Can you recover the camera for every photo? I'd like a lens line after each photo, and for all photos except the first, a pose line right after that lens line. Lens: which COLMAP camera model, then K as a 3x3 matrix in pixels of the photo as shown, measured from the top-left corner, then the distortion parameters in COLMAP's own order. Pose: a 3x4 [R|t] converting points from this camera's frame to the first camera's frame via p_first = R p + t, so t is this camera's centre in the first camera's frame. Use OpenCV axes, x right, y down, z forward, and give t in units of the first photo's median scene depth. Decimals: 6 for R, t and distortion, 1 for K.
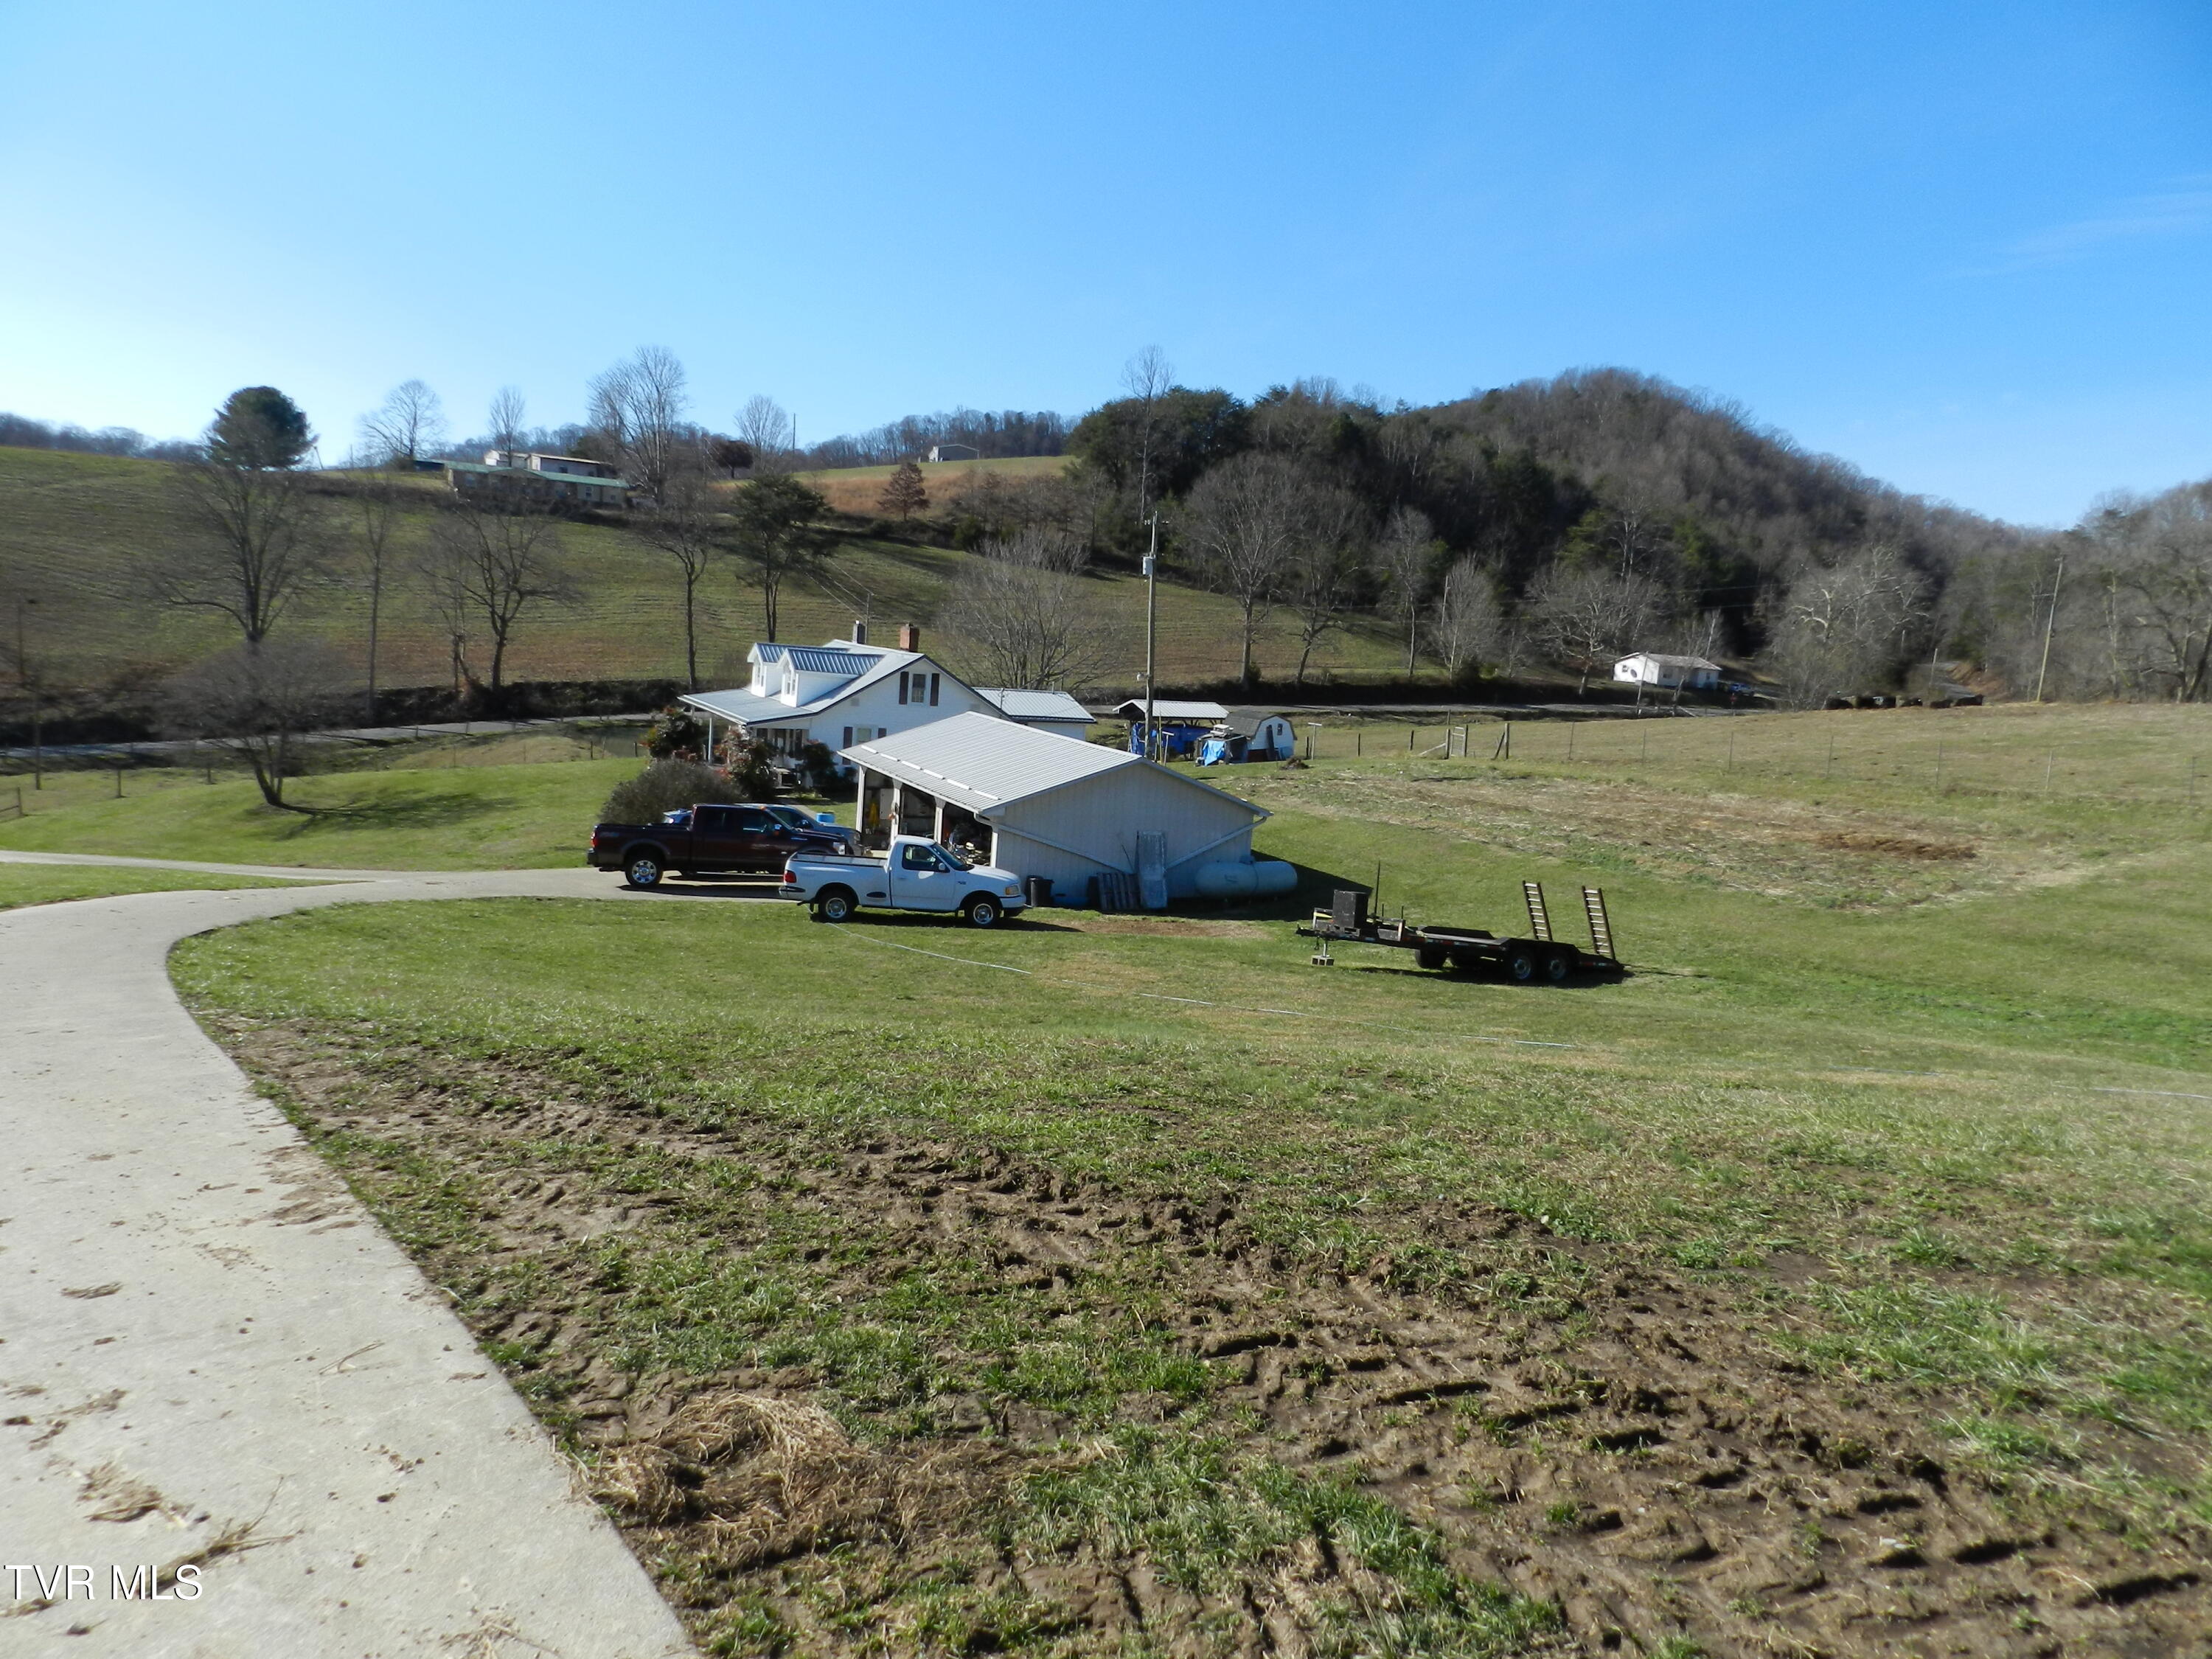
lens RADIAL K [[1472.8, 0, 1106.0], [0, 1472.8, 829.5], [0, 0, 1]] dist [-0.002211, -0.000676]
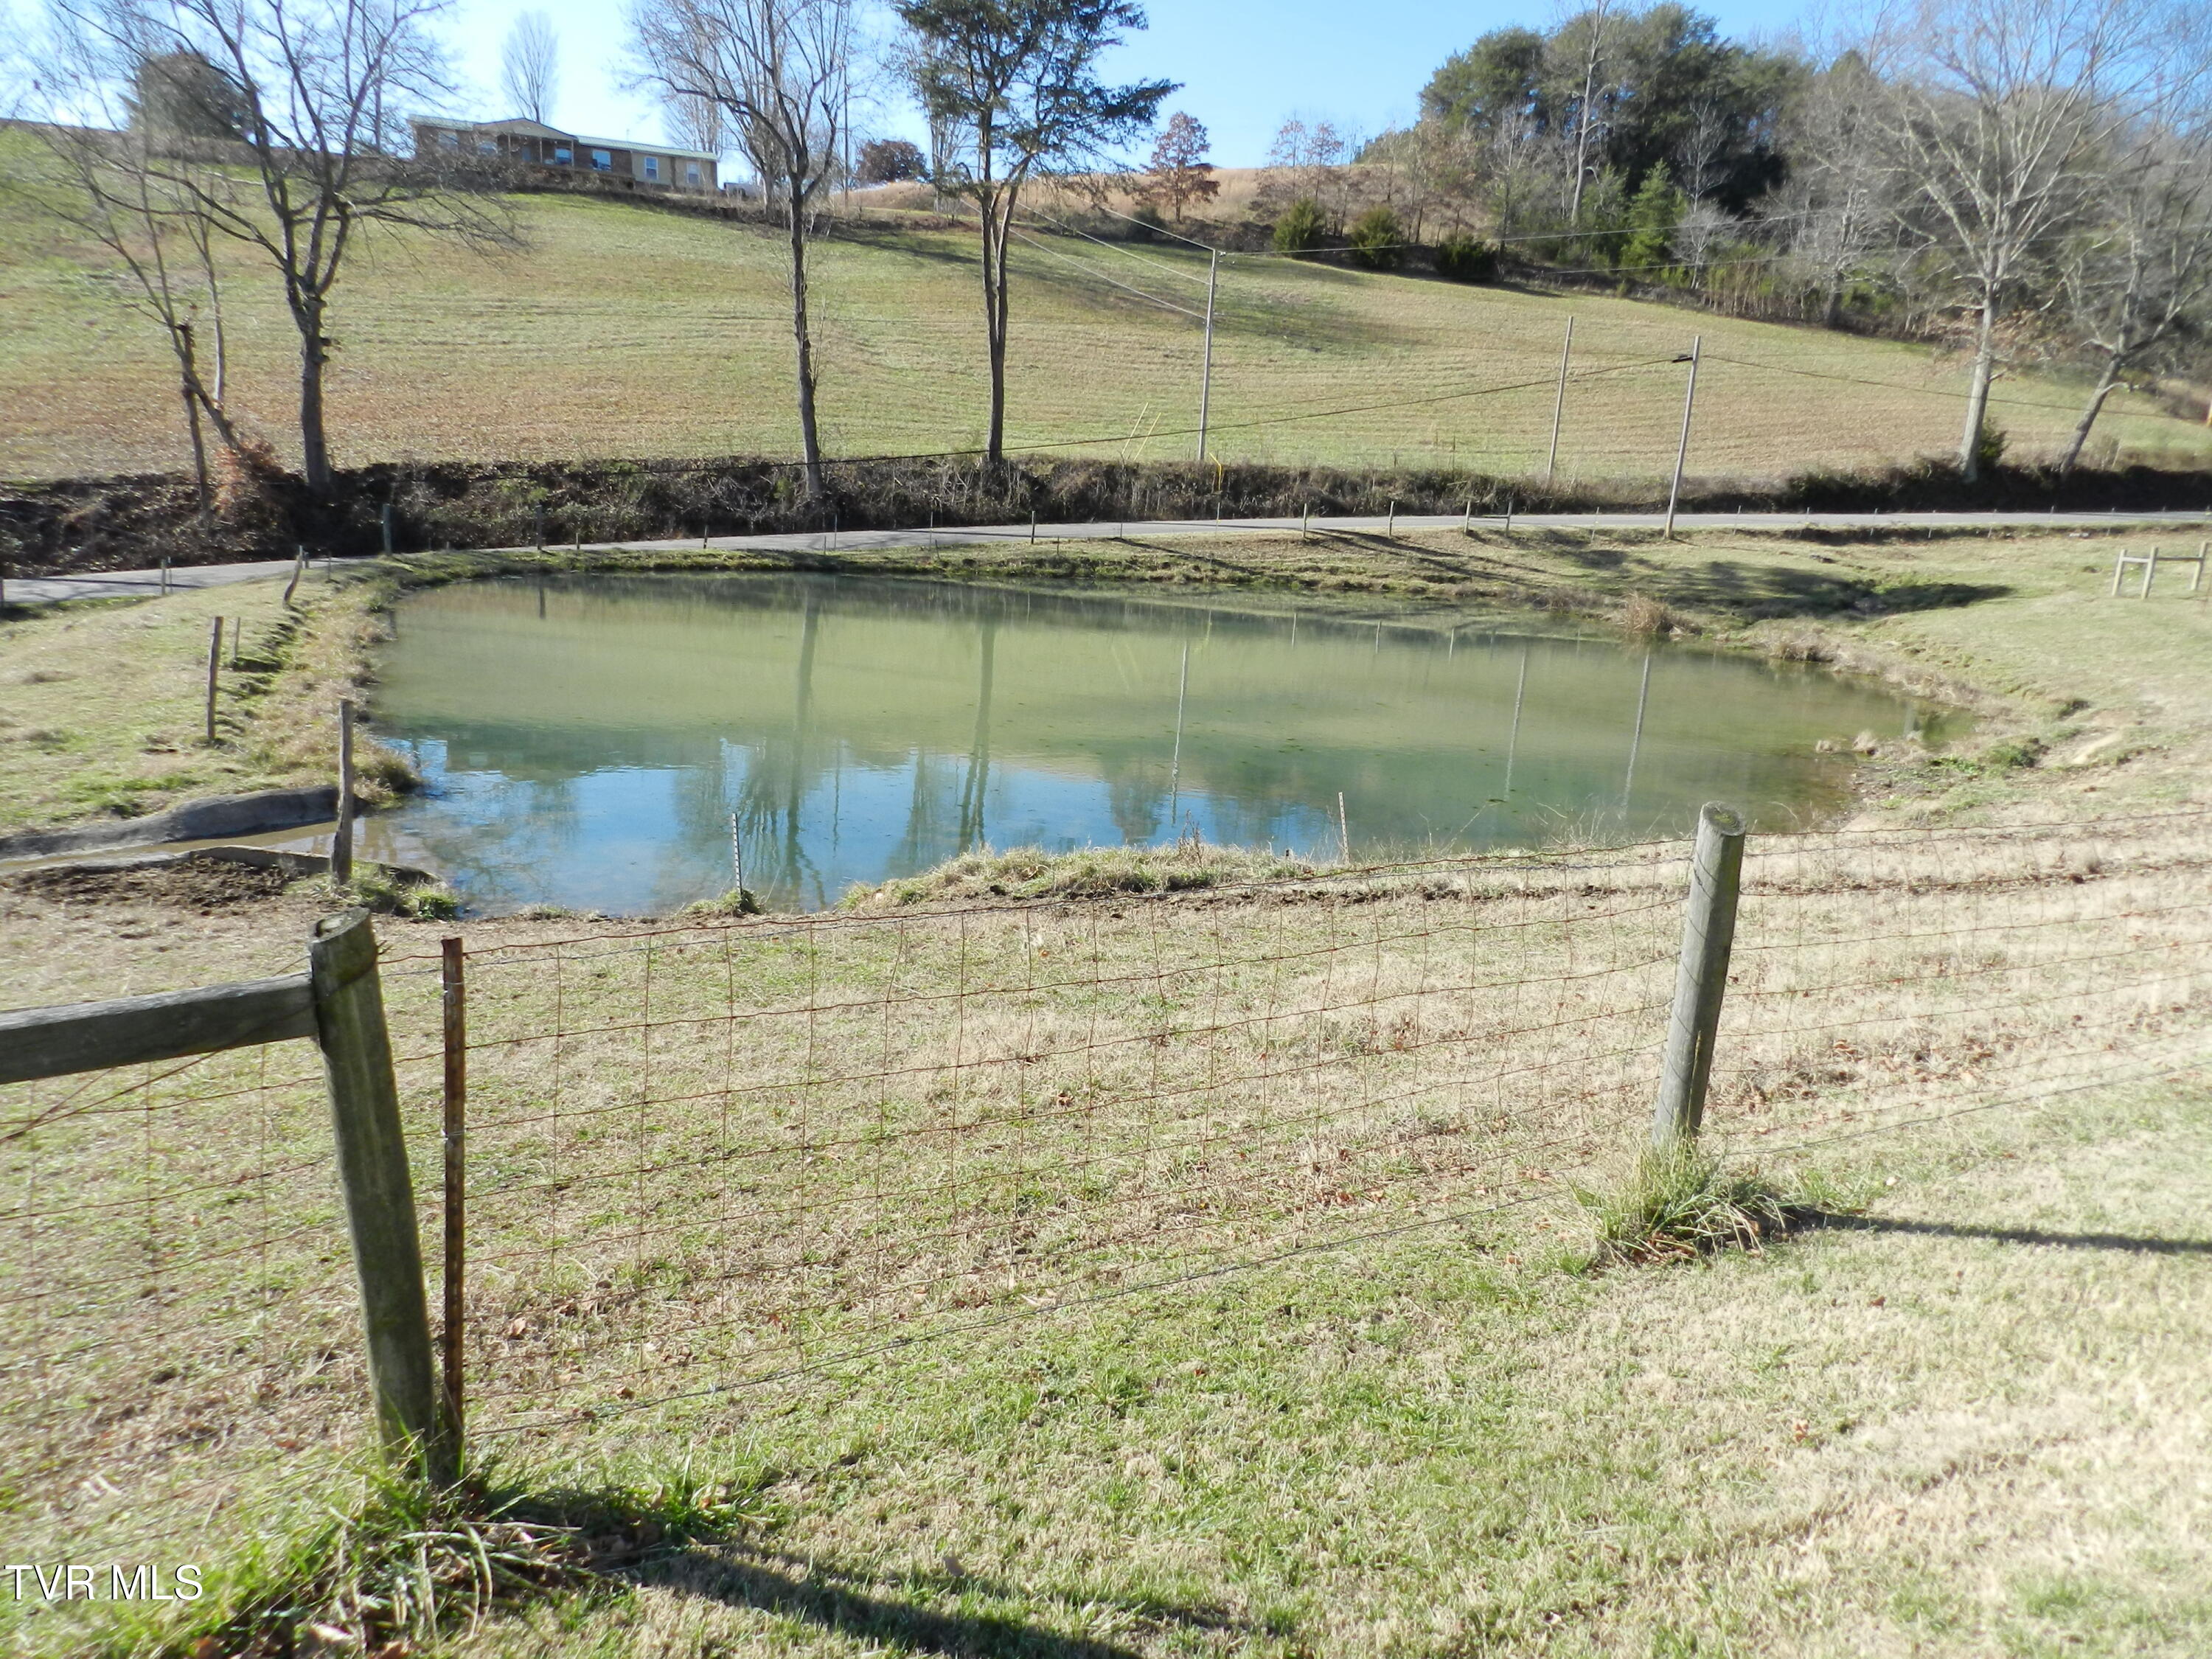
lens RADIAL K [[1472.8, 0, 1106.0], [0, 1472.8, 829.5], [0, 0, 1]] dist [-0.002211, -0.000676]
pose [[0.995435, 0.000451, -0.095445, -0.161639], [0.008033, 0.996045, 0.088484, -0.033936], [0.095107, -0.088846, 0.991494, 0.598057]]
